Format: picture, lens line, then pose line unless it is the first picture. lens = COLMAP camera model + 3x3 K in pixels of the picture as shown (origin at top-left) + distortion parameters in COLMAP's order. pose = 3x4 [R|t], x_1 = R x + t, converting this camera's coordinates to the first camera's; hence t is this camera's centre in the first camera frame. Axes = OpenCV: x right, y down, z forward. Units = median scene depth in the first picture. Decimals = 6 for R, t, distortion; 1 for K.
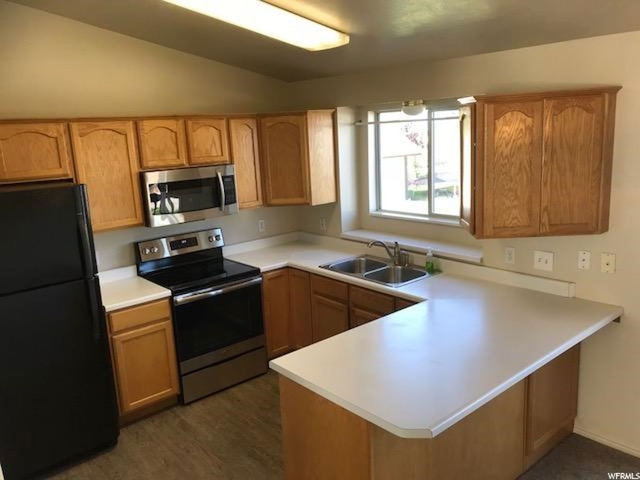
lens RADIAL K [[522.2, 0, 320.0], [0, 522.2, 240.0], [0, 0, 1]] dist [0.030583, -0.036871]
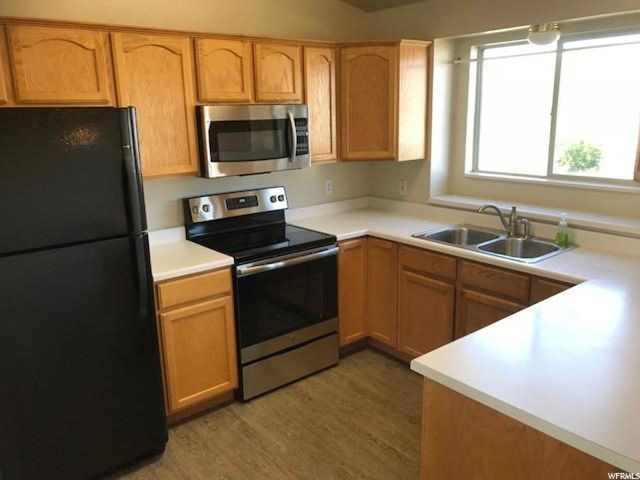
lens RADIAL K [[522.2, 0, 320.0], [0, 522.2, 240.0], [0, 0, 1]] dist [0.030583, -0.036871]
pose [[0.999180, 0.031564, -0.025361, -0.130743], [-0.030732, 0.998997, 0.032569, 0.038249], [0.026364, -0.031763, 0.999148, 0.214316]]
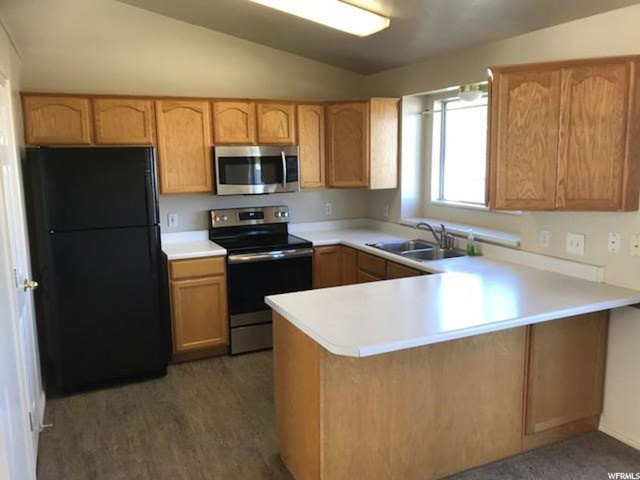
lens RADIAL K [[522.2, 0, 320.0], [0, 522.2, 240.0], [0, 0, 1]] dist [0.030583, -0.036871]
pose [[0.962295, 0.075115, -0.261430, 0.196420], [-0.085065, 0.996011, -0.026939, 0.084568], [0.258363, 0.048162, 0.964847, -0.038294]]
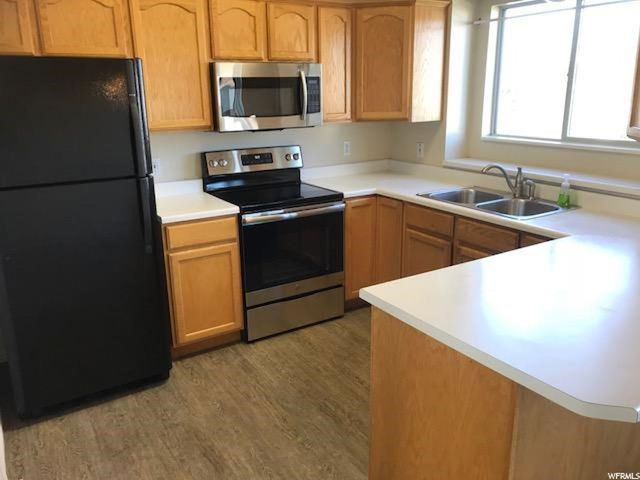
lens RADIAL K [[522.2, 0, 320.0], [0, 522.2, 240.0], [0, 0, 1]] dist [0.030583, -0.036871]
pose [[0.988336, 0.073495, -0.133381, -0.039345], [-0.062930, 0.994663, 0.081769, 0.069203], [0.138679, -0.072422, 0.987686, 0.180881]]
